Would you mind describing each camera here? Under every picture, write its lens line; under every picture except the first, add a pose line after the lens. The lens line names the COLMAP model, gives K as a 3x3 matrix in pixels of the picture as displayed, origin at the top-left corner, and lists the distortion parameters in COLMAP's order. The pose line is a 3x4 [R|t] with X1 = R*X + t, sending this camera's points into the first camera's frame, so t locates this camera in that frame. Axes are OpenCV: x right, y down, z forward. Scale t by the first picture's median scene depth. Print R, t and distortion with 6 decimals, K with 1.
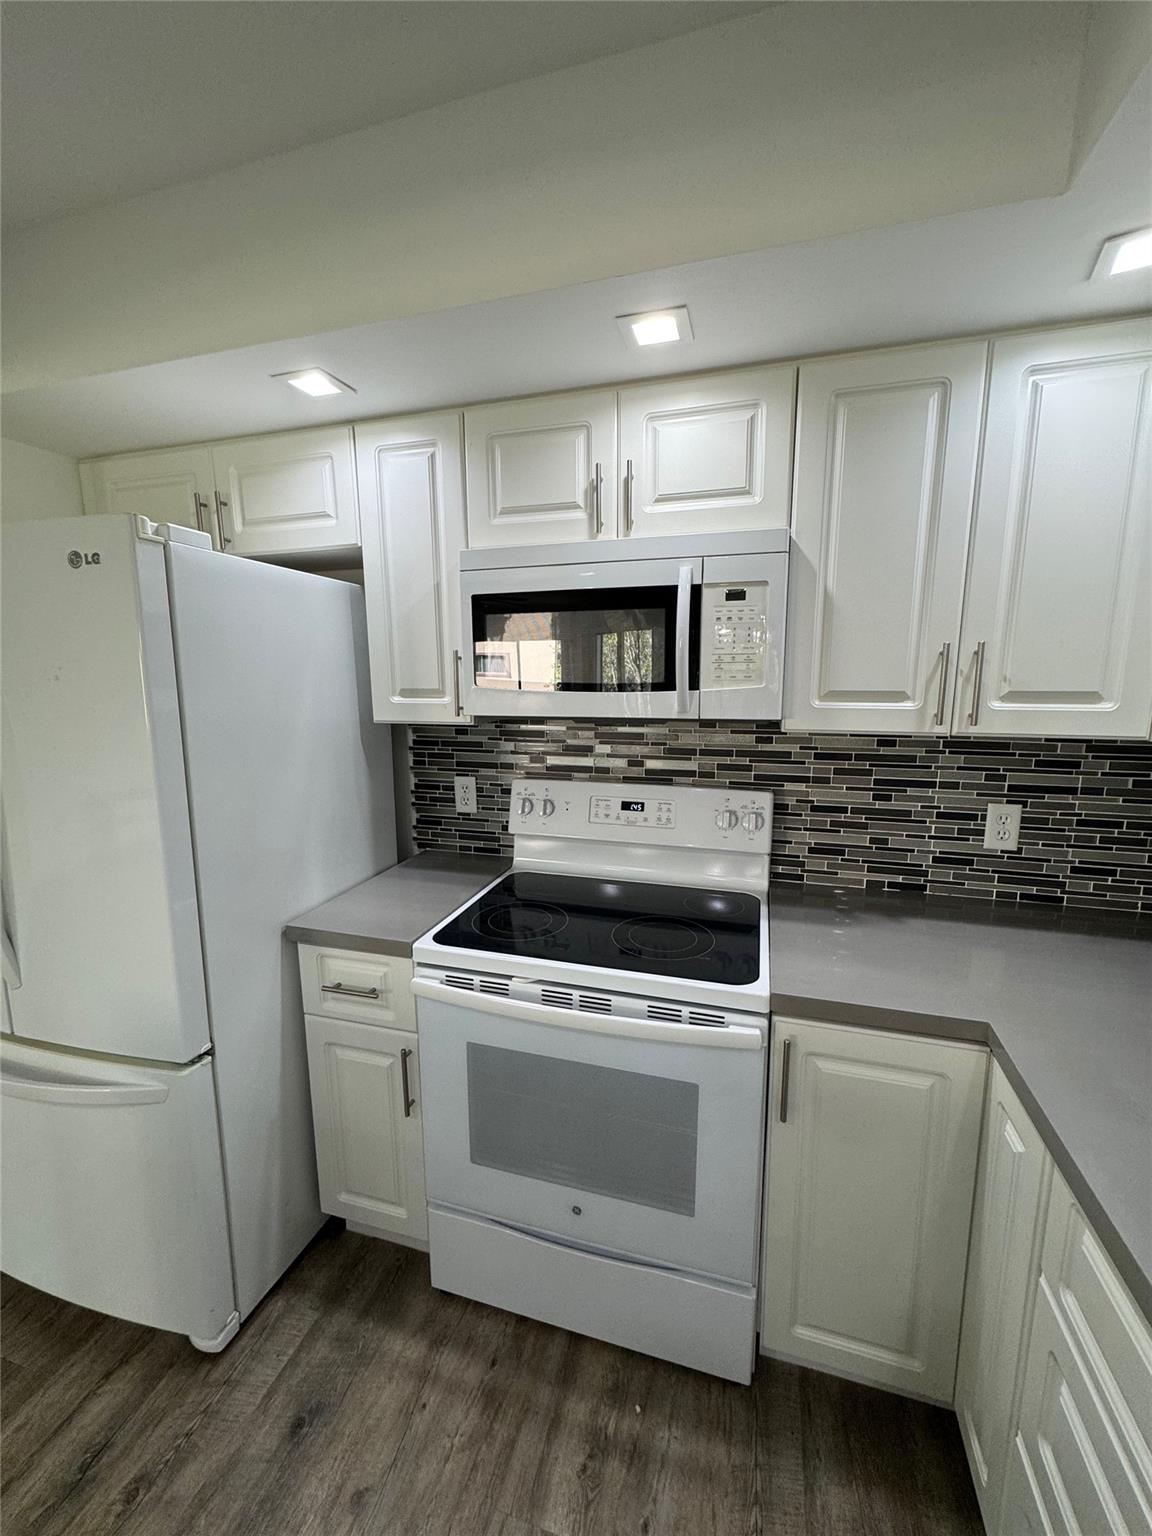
lens RADIAL K [[613.4, 0, 578.6], [0, 613.4, 768.4], [0, 0, 1]] dist [-0.003236, 0.000852]
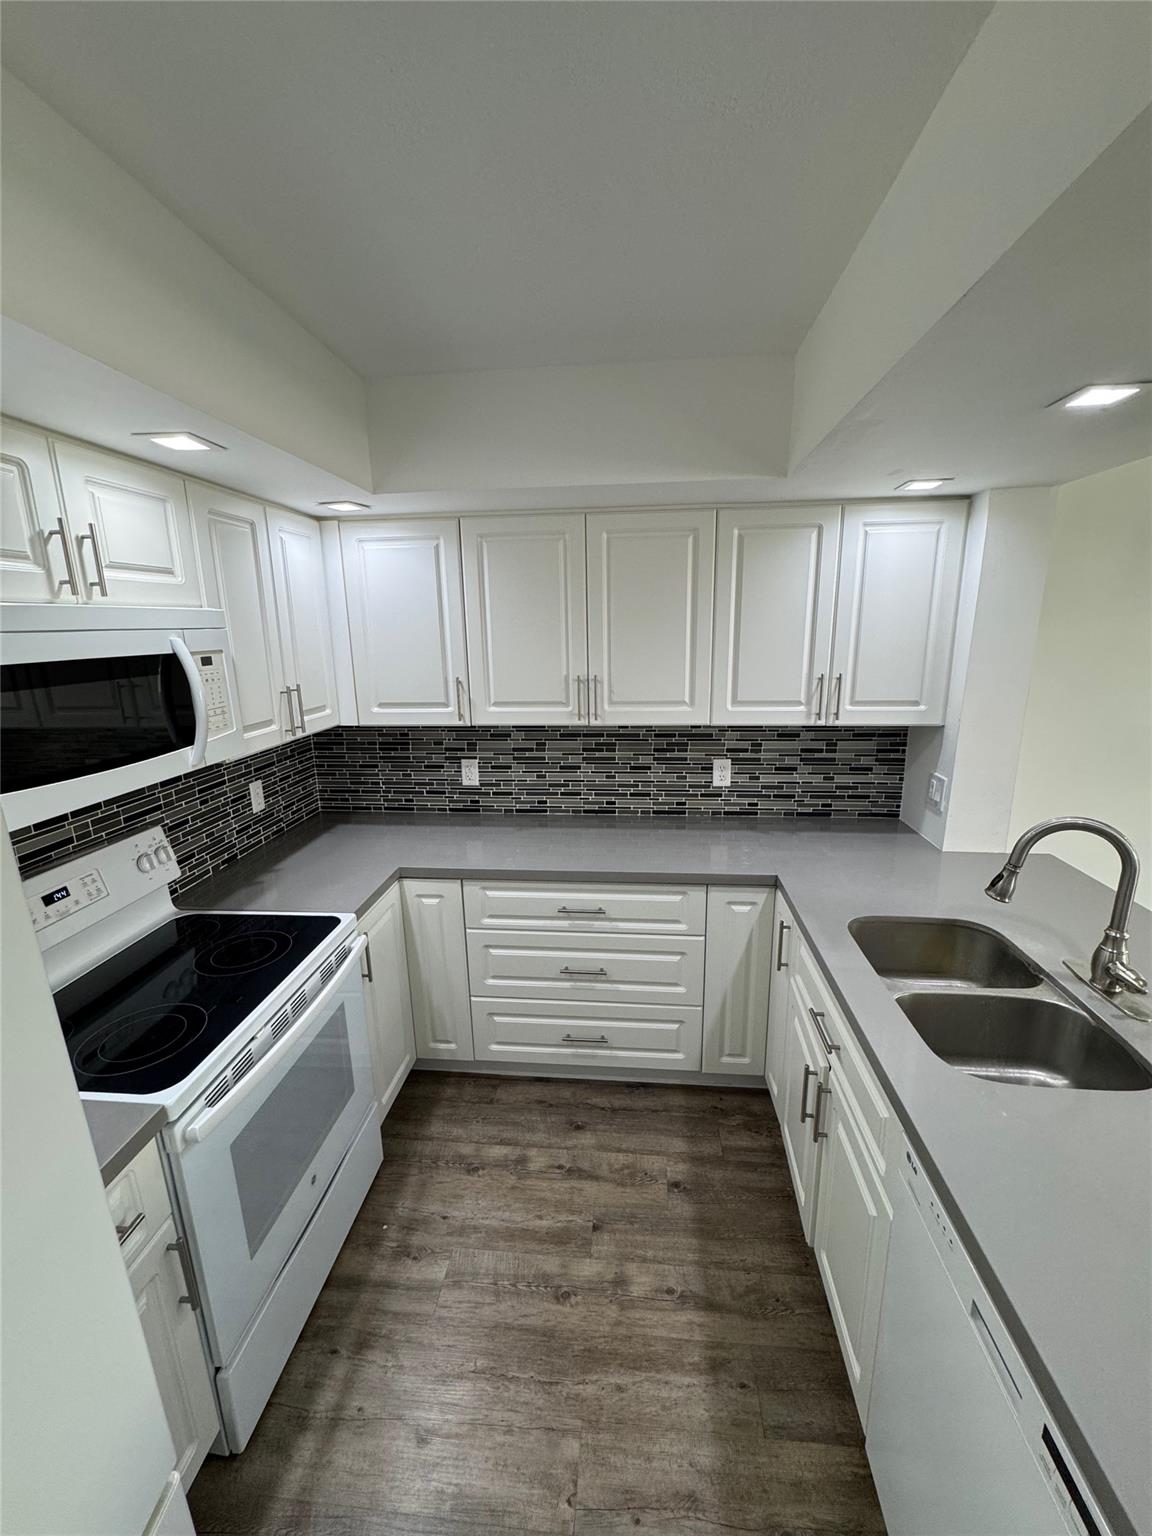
lens RADIAL K [[613.4, 0, 580.1], [0, 613.4, 769.4], [0, 0, 1]] dist [-0.003236, 0.000852]
pose [[-0.192884, -0.216958, 0.956935, -1.059675], [0.180676, 0.950720, 0.251967, -0.241473], [-0.964444, 0.221496, -0.144180, 0.488178]]
